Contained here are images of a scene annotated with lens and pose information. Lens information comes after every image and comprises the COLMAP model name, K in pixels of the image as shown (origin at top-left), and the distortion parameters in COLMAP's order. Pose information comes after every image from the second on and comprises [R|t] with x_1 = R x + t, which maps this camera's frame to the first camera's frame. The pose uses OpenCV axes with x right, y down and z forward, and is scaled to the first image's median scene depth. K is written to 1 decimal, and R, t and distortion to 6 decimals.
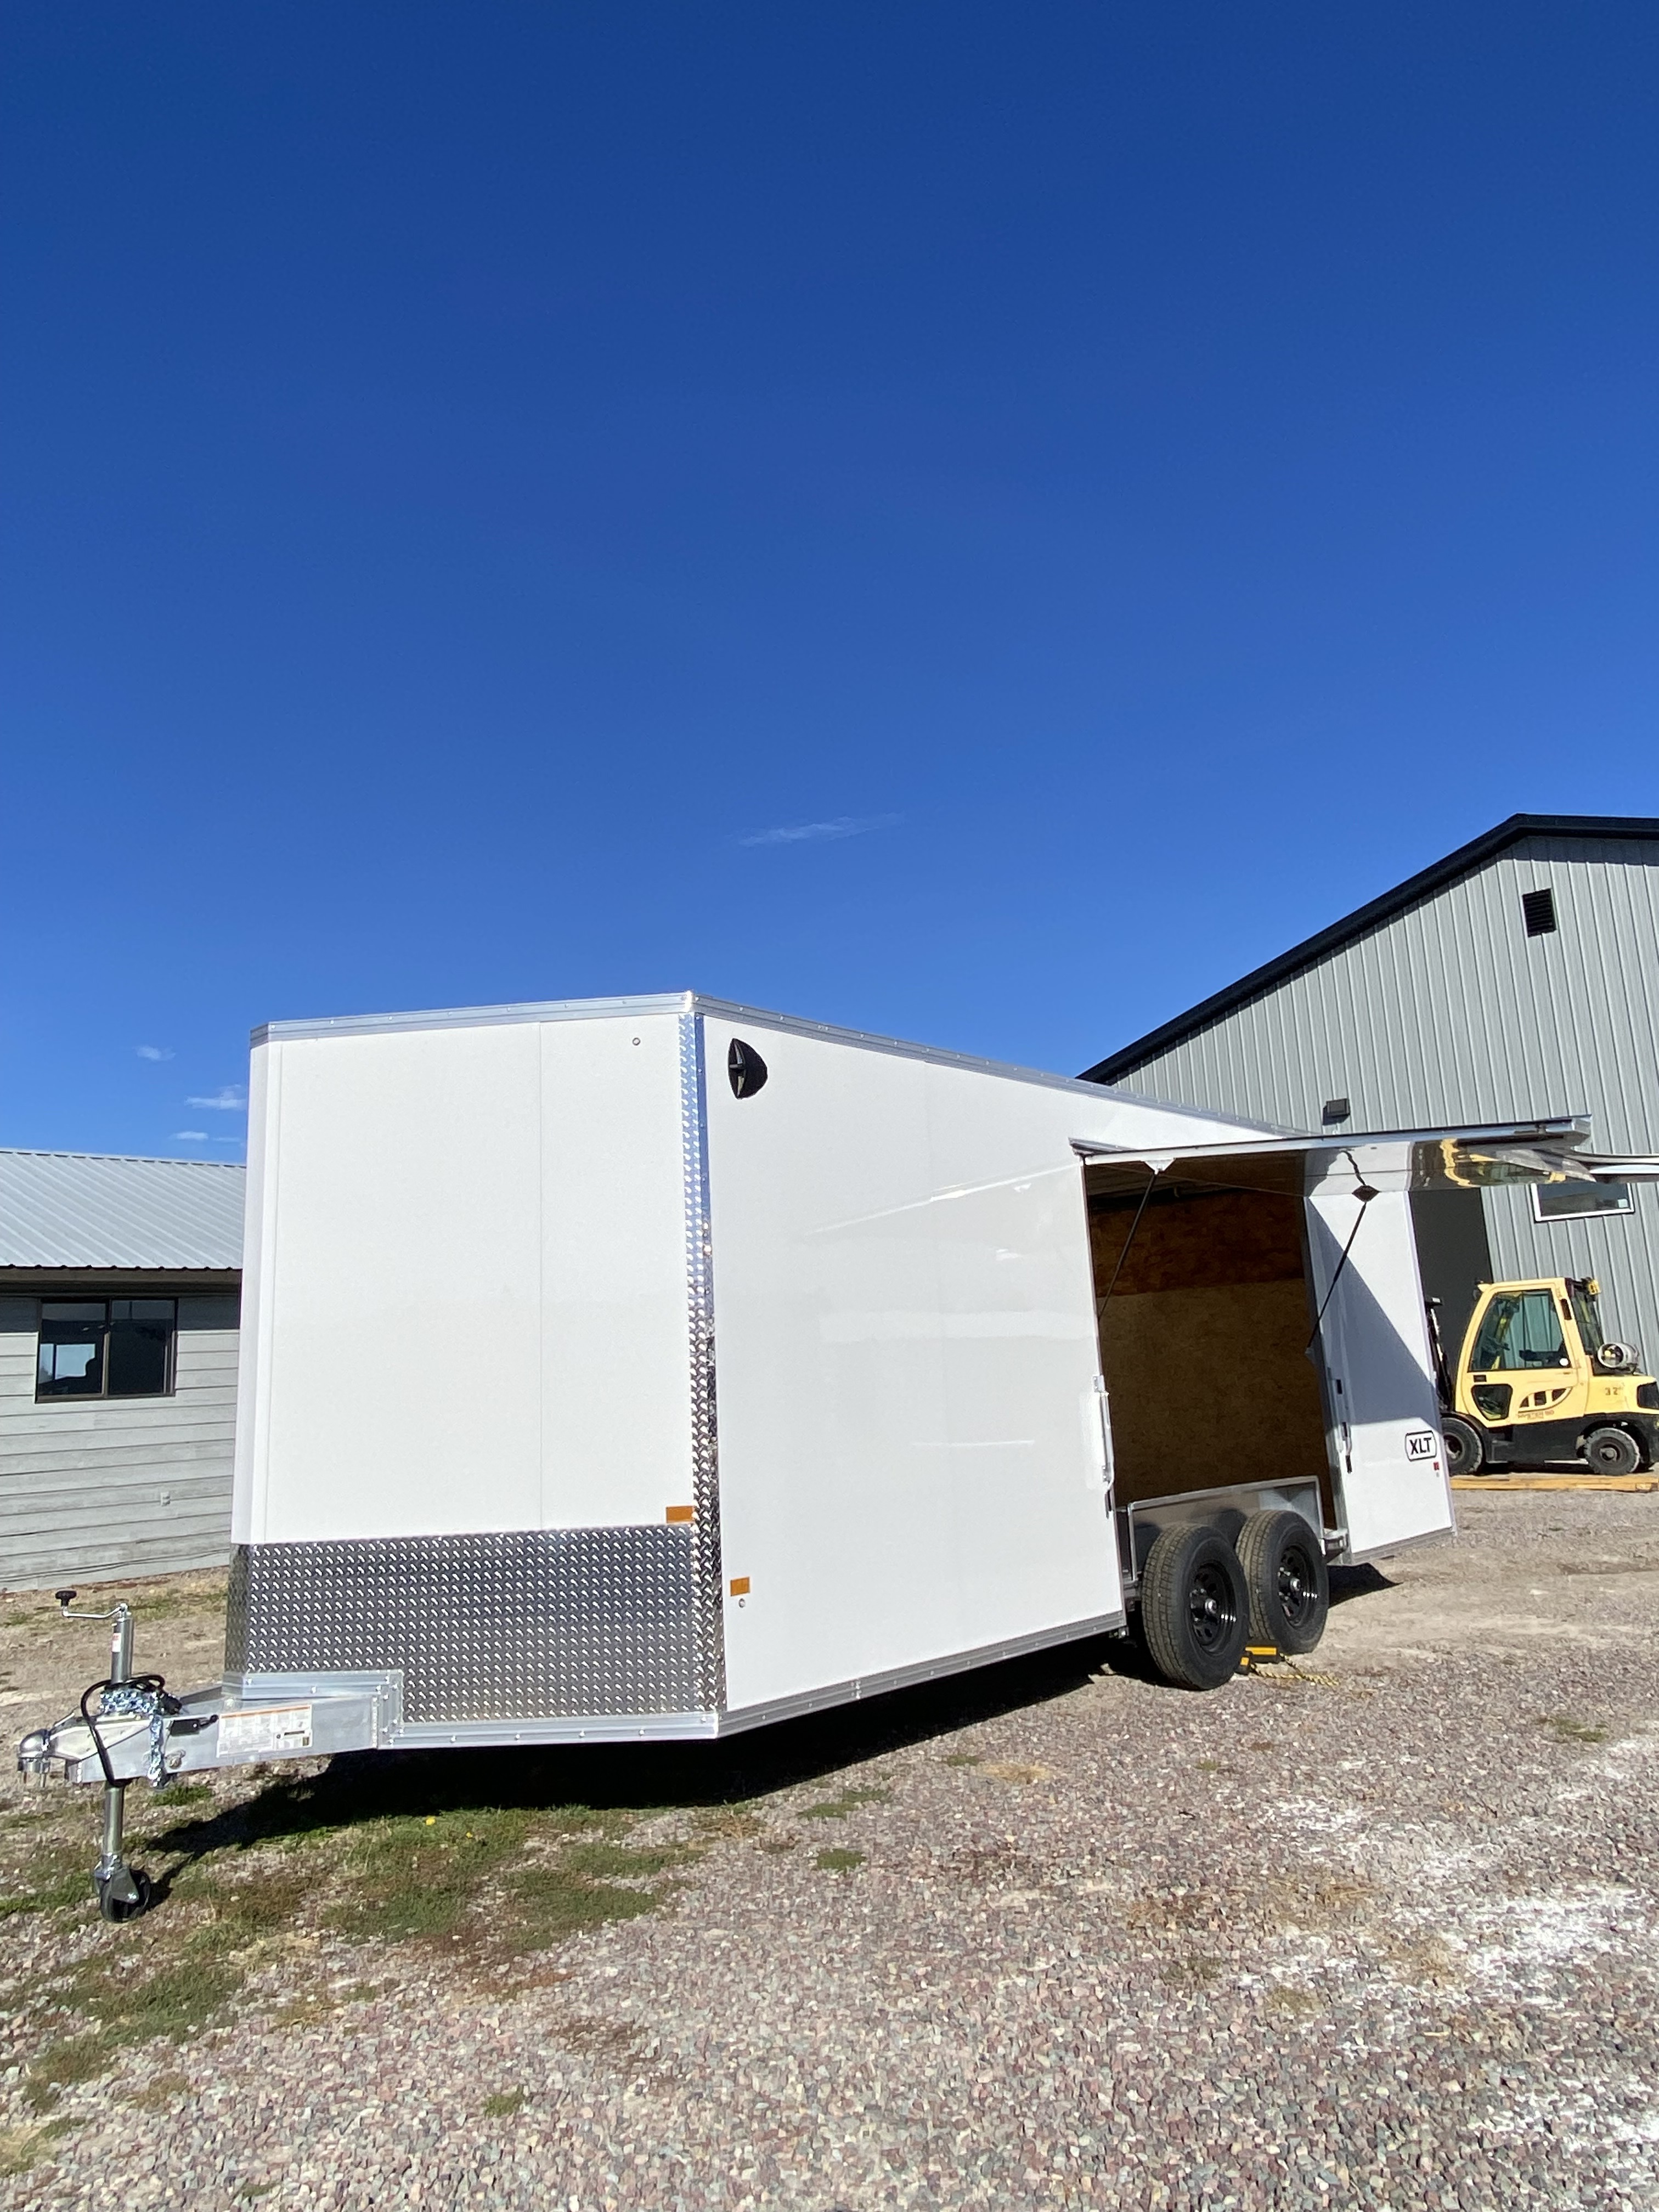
lens RADIAL K [[1435.9, 0, 829.4], [0, 1435.9, 1105.4], [0, 0, 1]] dist [0.030314, 0.000676]
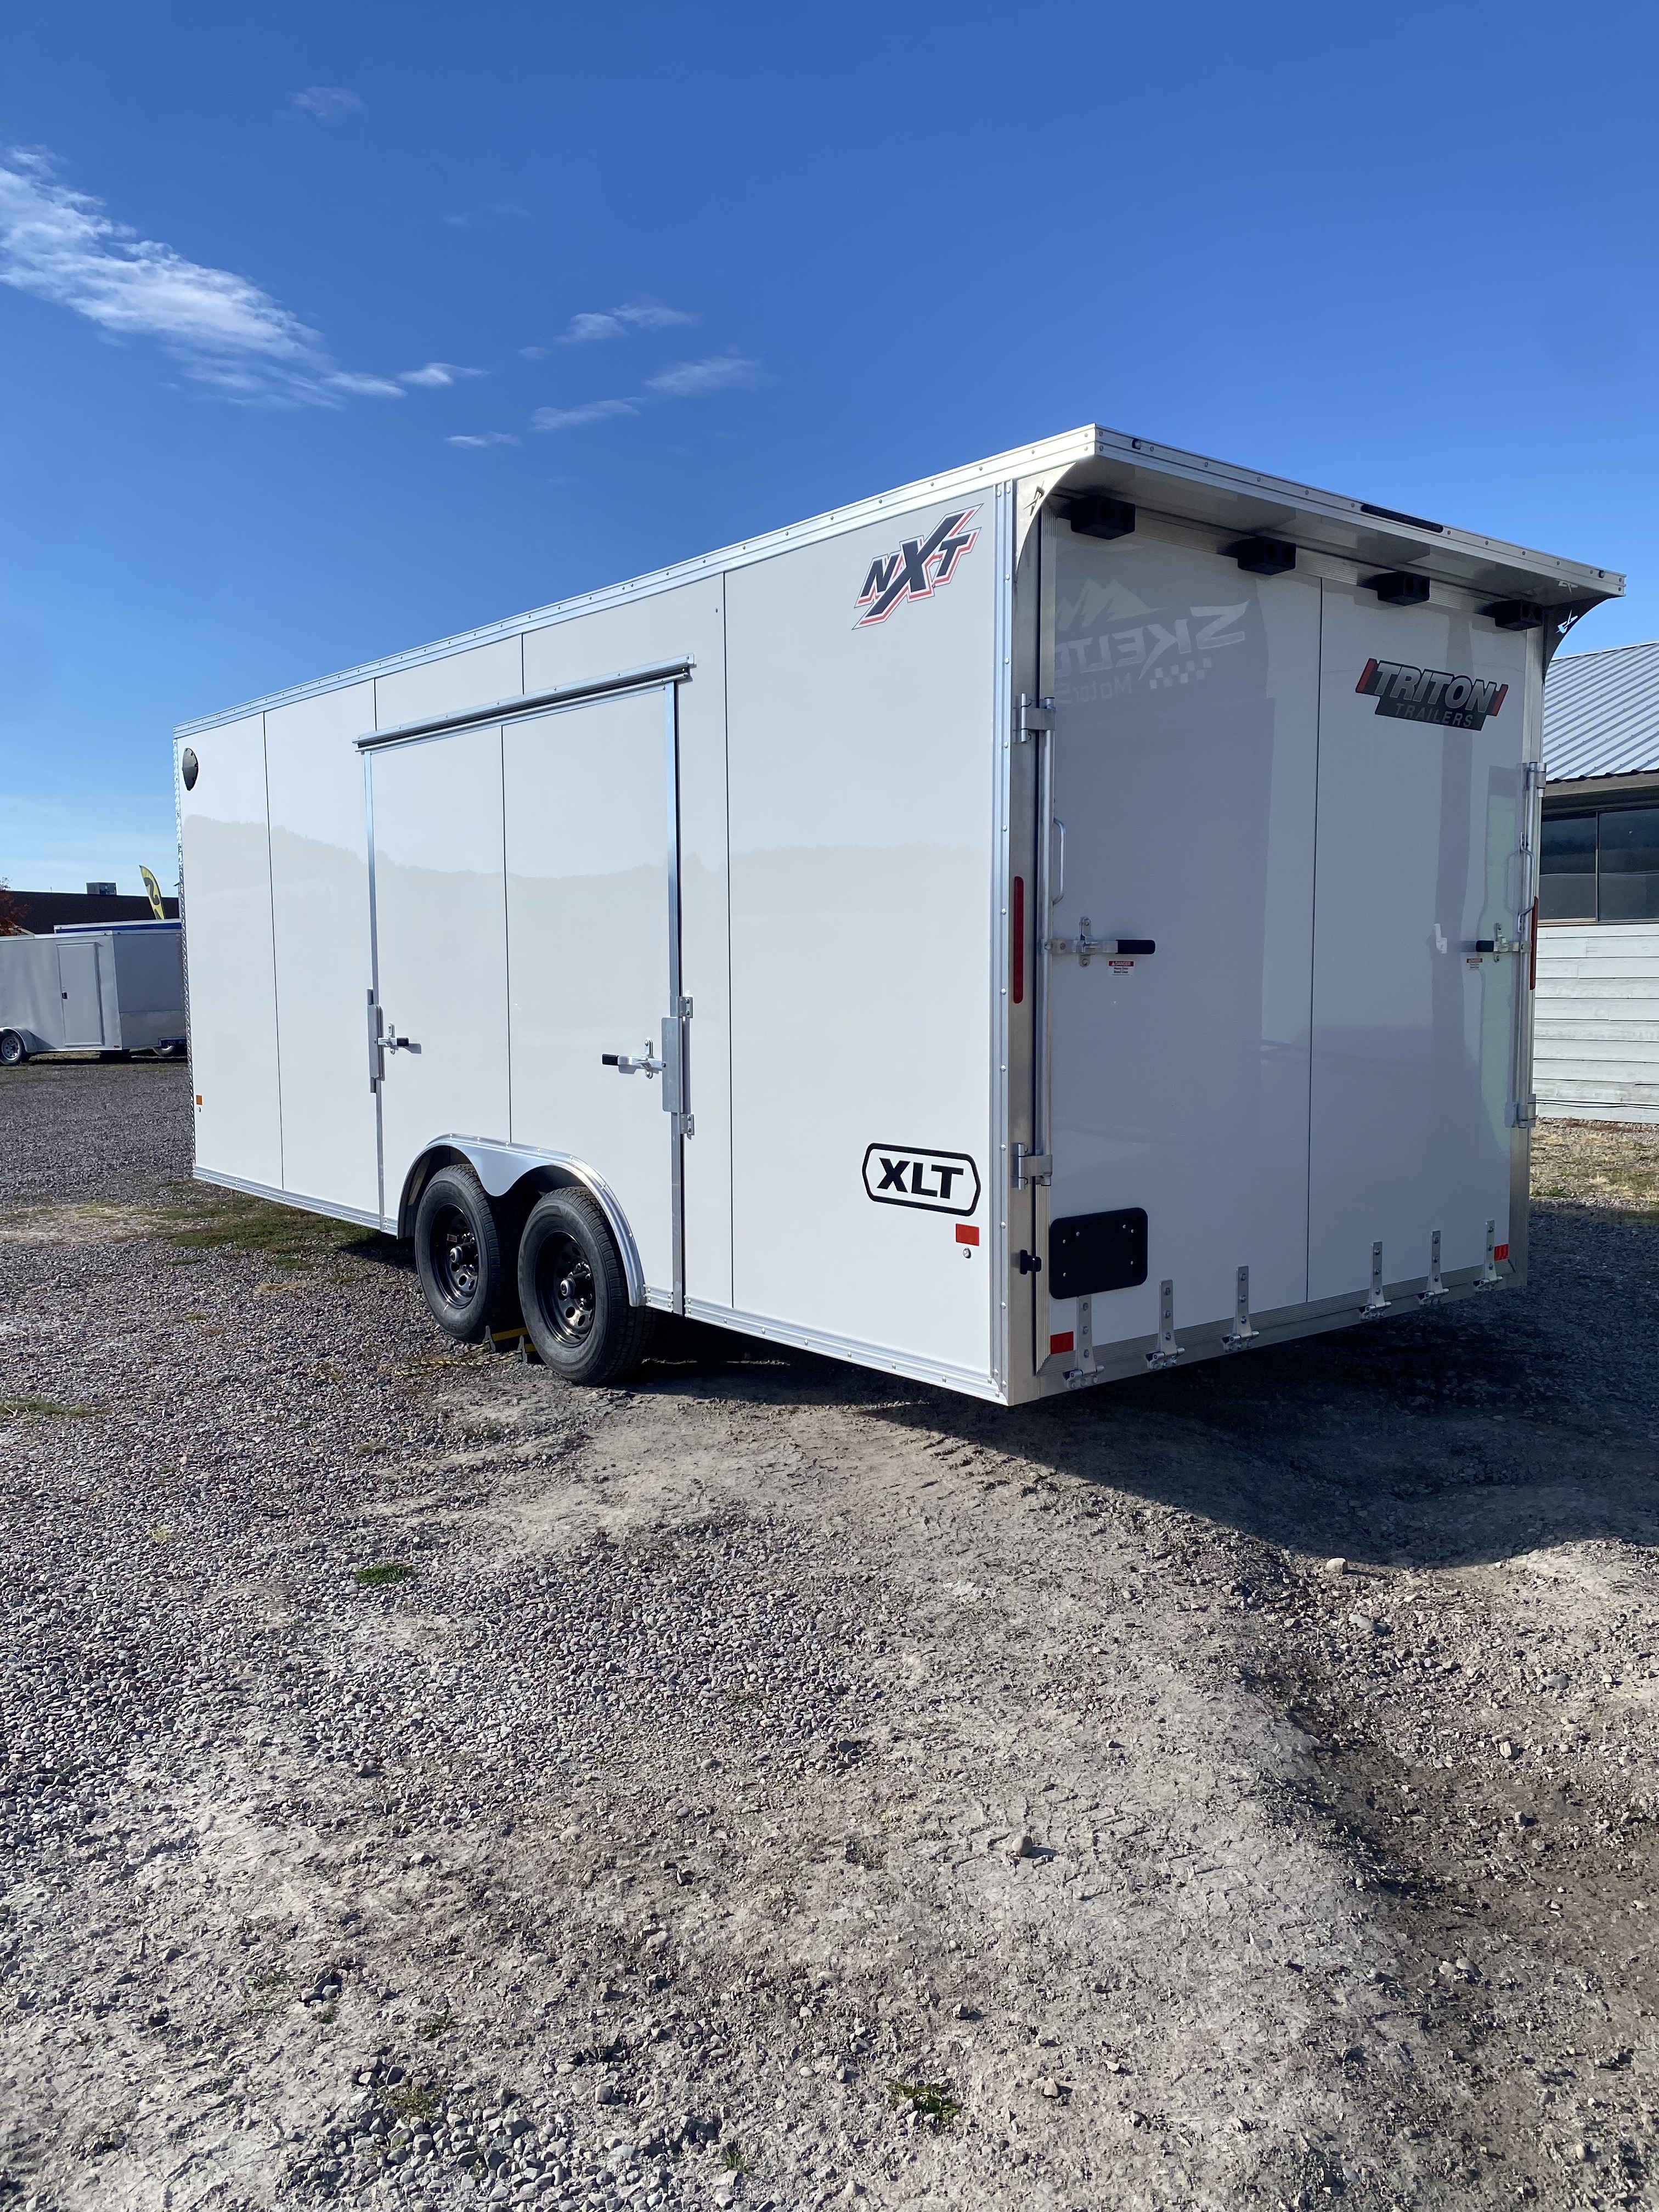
lens RADIAL K [[1678.6, 0, 827.0], [0, 1678.6, 1108.1], [0, 0, 1]] dist [-0.003720, -0.003239]
pose [[-0.125335, 0.141287, -0.982003, 0.998494], [0.213837, 0.970390, 0.112324, 0.159220], [0.968796, -0.195910, -0.151837, 1.135339]]
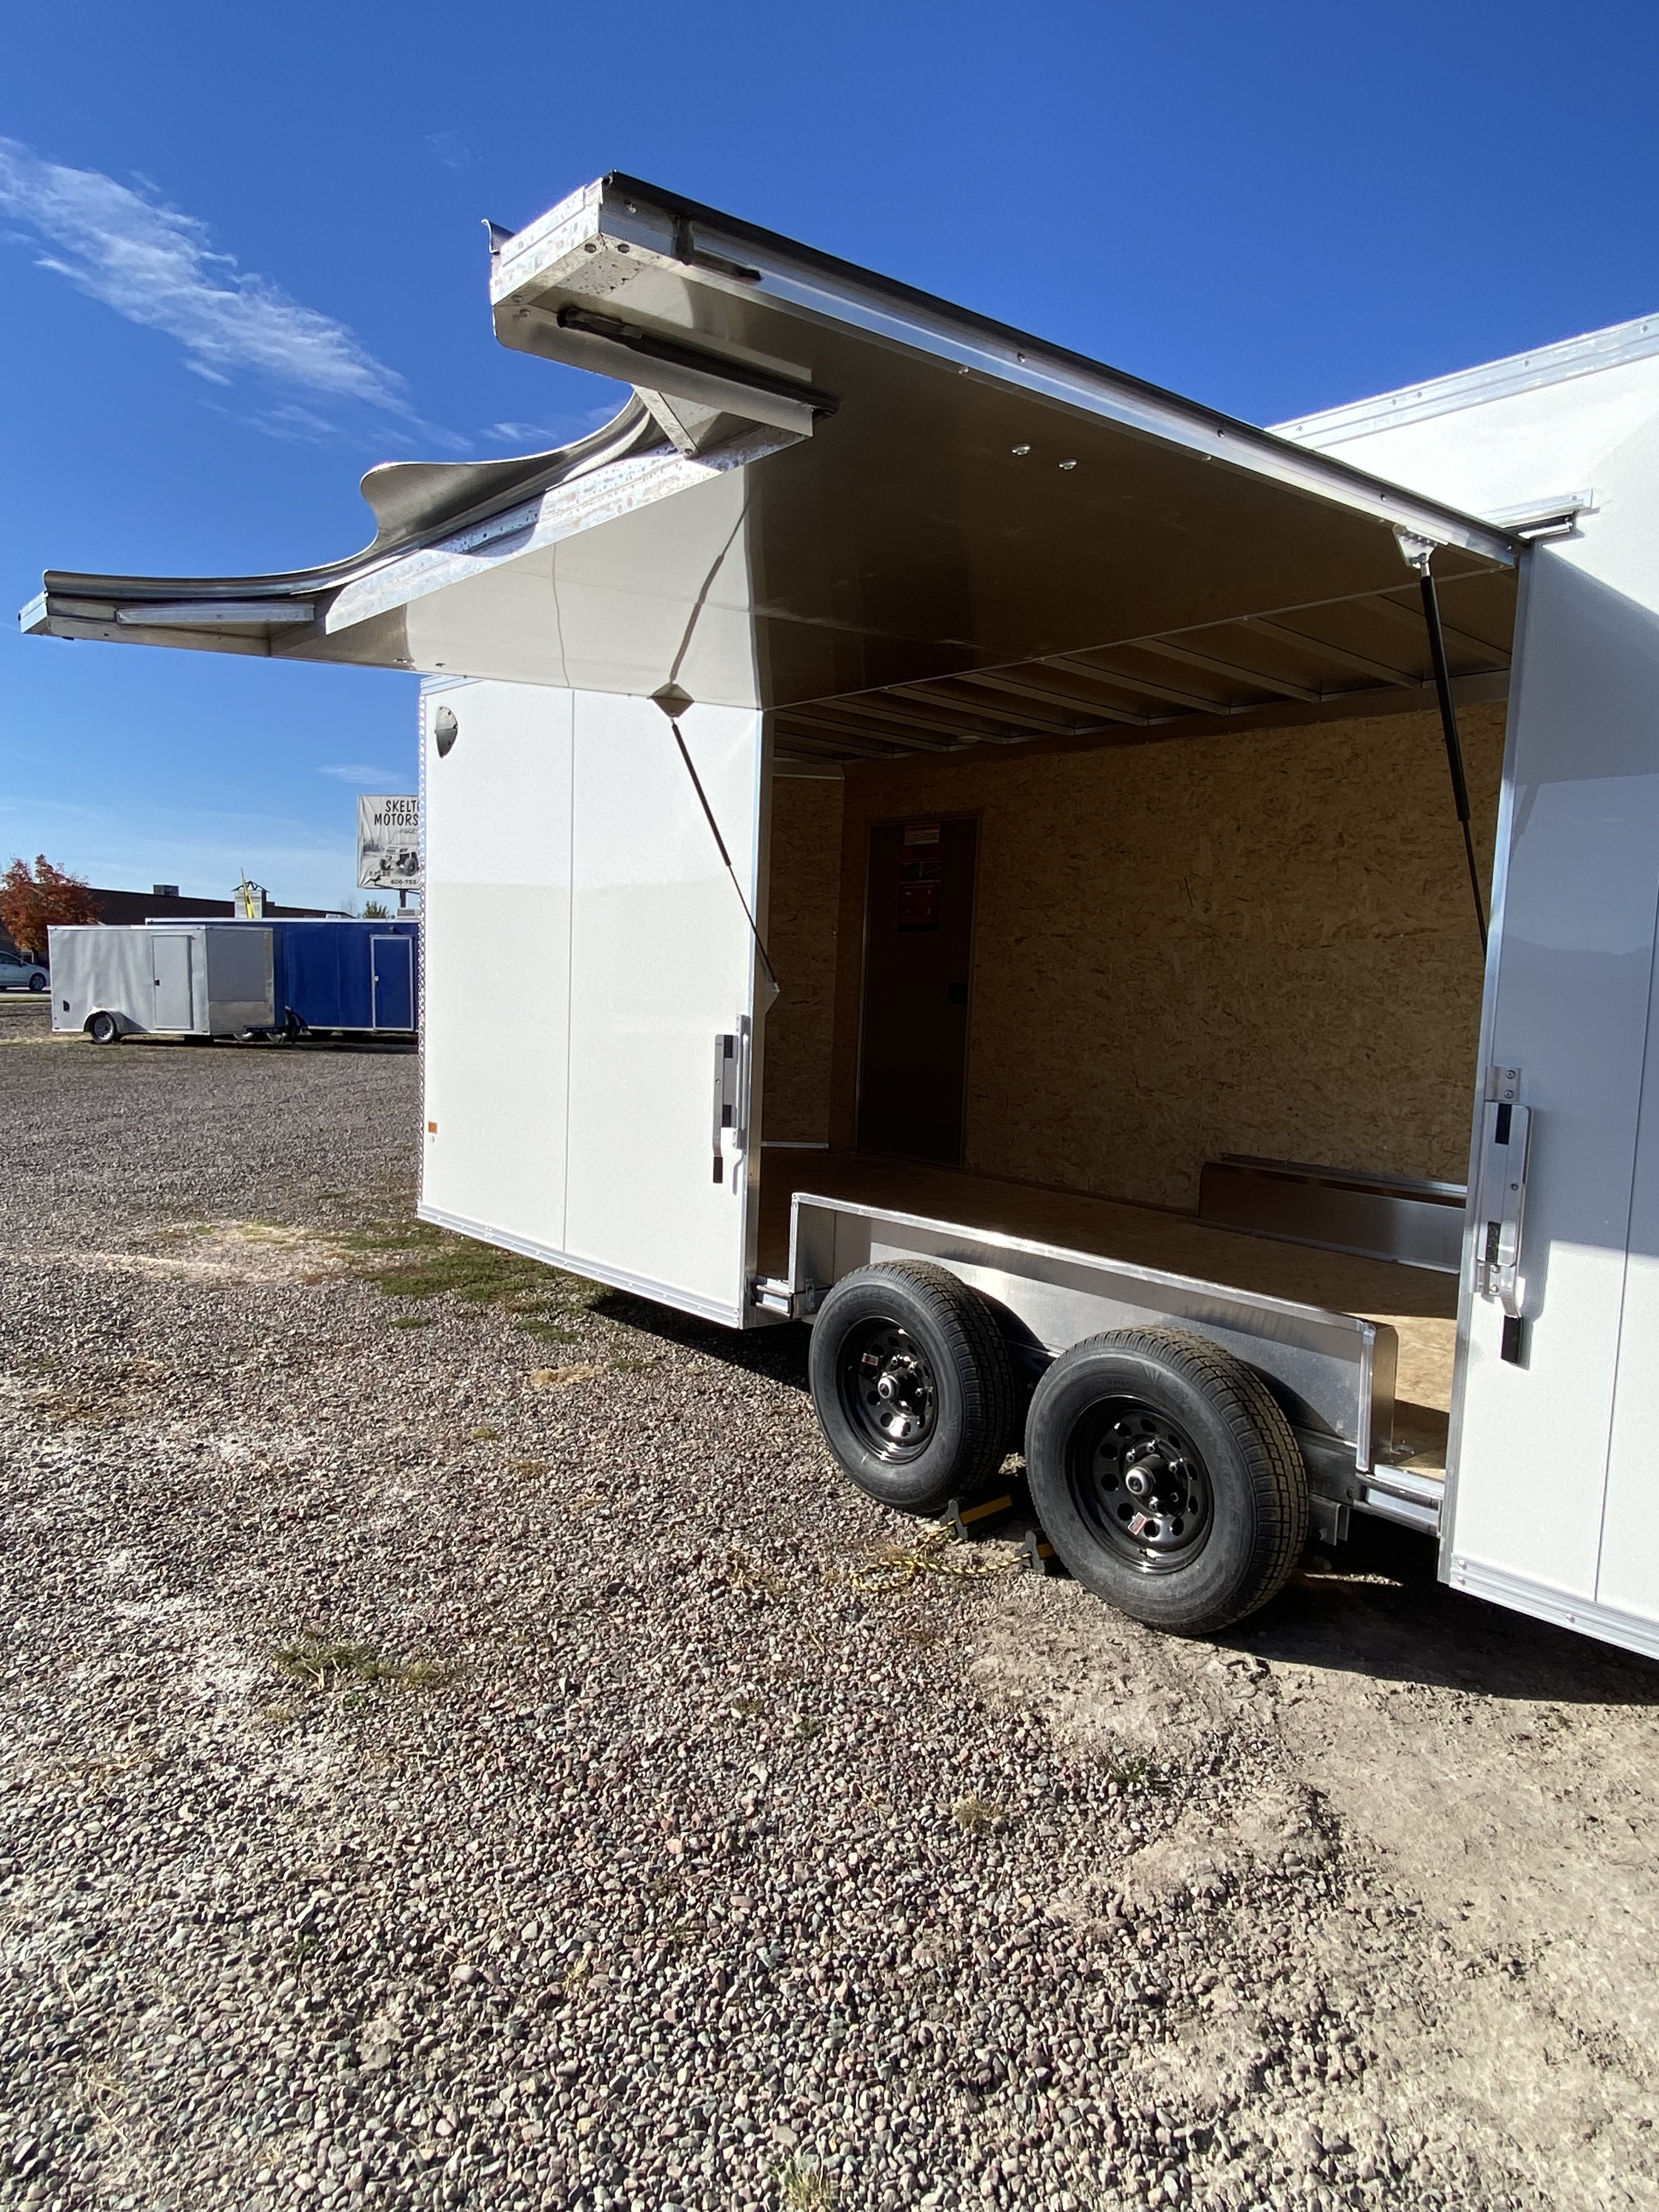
lens RADIAL K [[1401.0, 0, 824.6], [0, 1401.0, 1110.0], [0, 0, 1]] dist [0.020693, -0.006894]
pose [[-0.098145, 0.138792, -0.985446, 0.704196], [0.165059, 0.978782, 0.121414, 0.121861], [0.981388, -0.150741, -0.118971, 0.873707]]
